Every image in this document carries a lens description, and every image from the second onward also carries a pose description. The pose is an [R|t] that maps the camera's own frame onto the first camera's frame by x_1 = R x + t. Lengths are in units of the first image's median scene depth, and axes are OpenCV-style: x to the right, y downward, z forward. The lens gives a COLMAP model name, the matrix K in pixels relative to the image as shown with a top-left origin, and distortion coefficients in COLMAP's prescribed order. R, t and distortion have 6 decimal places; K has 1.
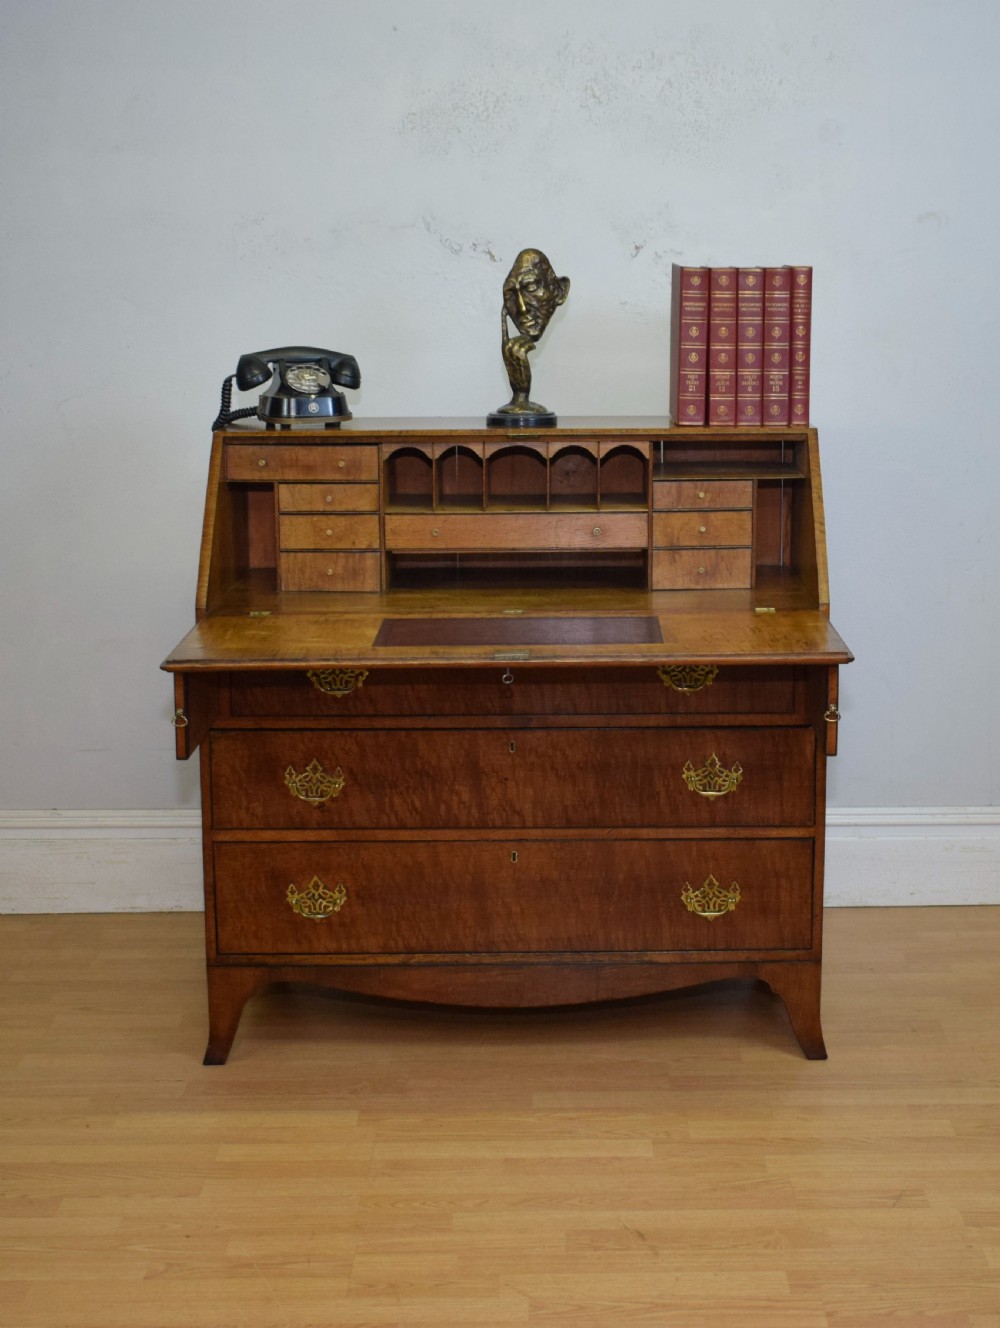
lens RADIAL K [[2017.2, 0, 582.0], [0, 2017.2, 671.0], [0, 0, 1]] dist [-0.019573, 0.000000]
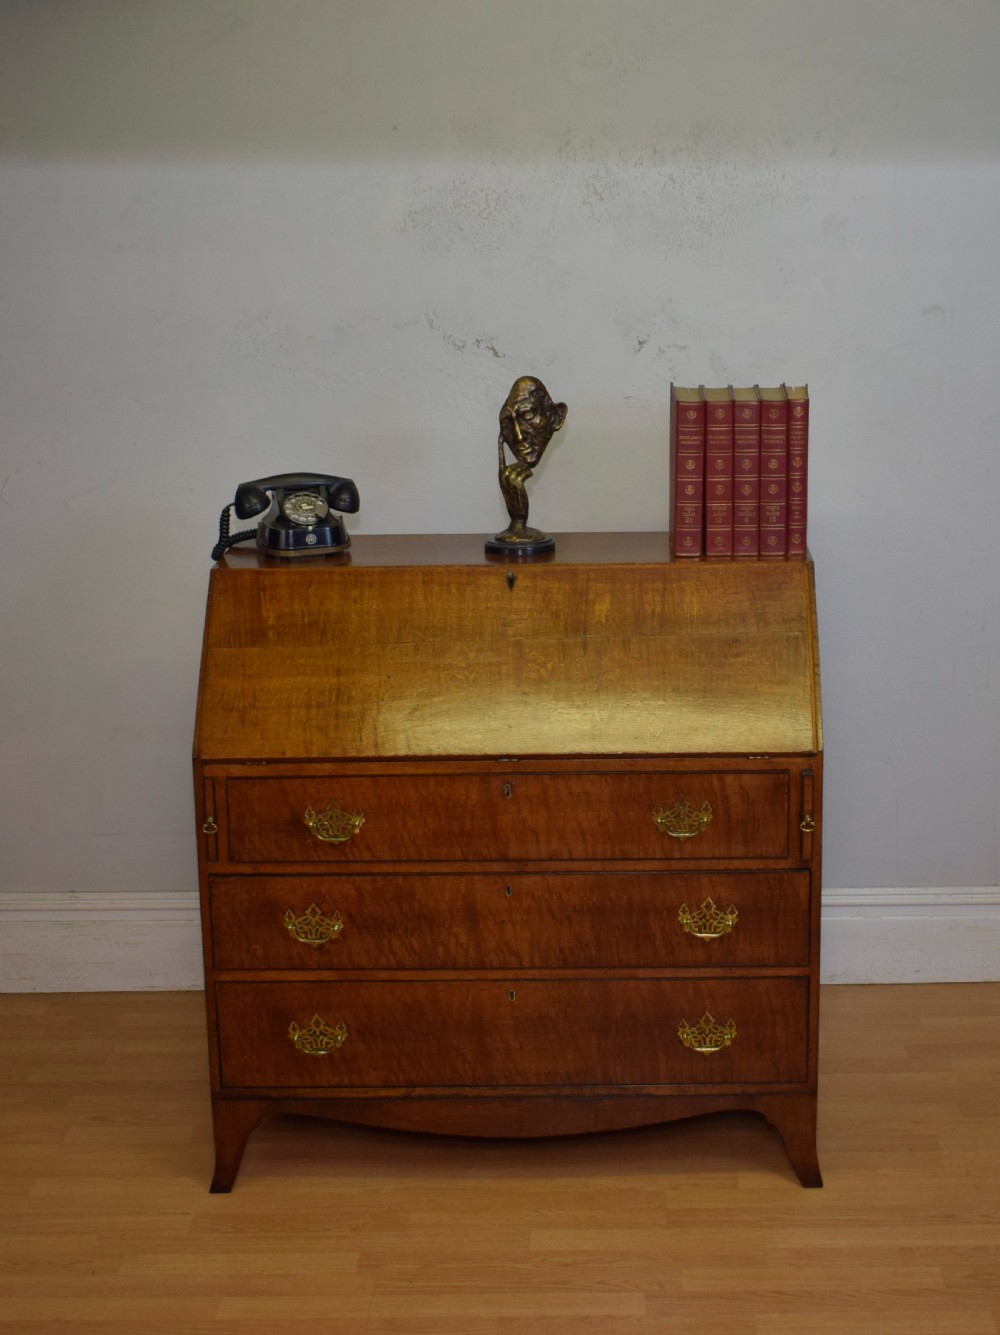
lens RADIAL K [[1959.8, 0, 604.8], [0, 1959.8, 630.4], [0, 0, 1]] dist [-0.028168, 0.000000]
pose [[0.999875, -0.004478, -0.015159, 0.028580], [0.005190, 0.998868, 0.047276, -0.137069], [0.014930, -0.047348, 0.998767, 0.029177]]
